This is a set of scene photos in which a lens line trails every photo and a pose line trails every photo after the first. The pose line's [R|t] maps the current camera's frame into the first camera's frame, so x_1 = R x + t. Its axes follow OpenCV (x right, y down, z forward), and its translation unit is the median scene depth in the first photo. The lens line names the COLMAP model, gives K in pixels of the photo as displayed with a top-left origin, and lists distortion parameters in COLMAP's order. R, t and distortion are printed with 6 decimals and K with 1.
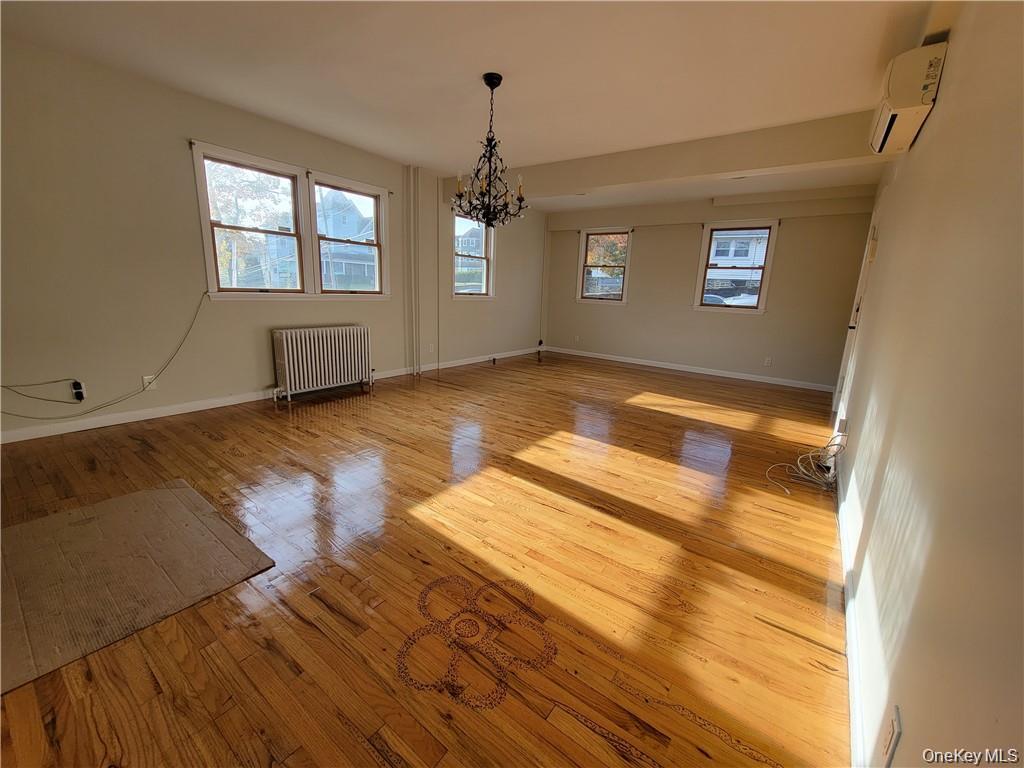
lens RADIAL K [[419.7, 0, 510.9], [0, 419.7, 388.4], [0, 0, 1]] dist [-0.001514, -0.001445]
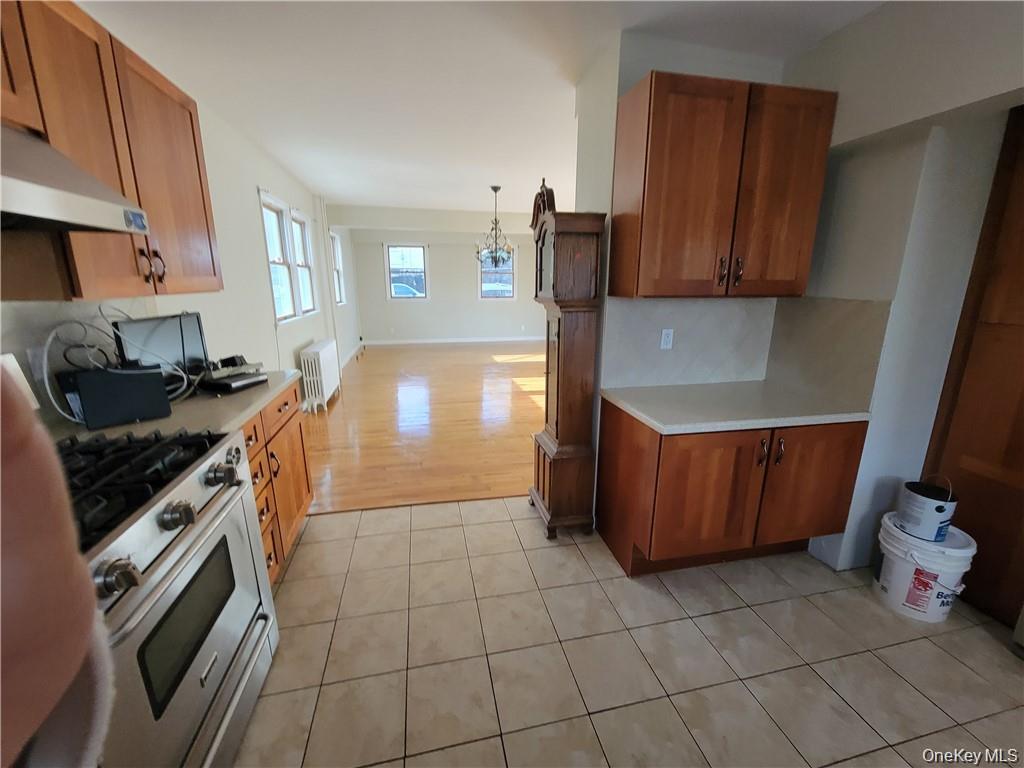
lens RADIAL K [[419.7, 0, 513.1], [0, 419.7, 383.0], [0, 0, 1]] dist [-0.001514, -0.001445]
pose [[0.651993, -0.216140, 0.726766, -0.693922], [0.195700, 0.974003, 0.114103, -0.054037], [-0.732534, 0.067834, 0.677342, -0.099853]]
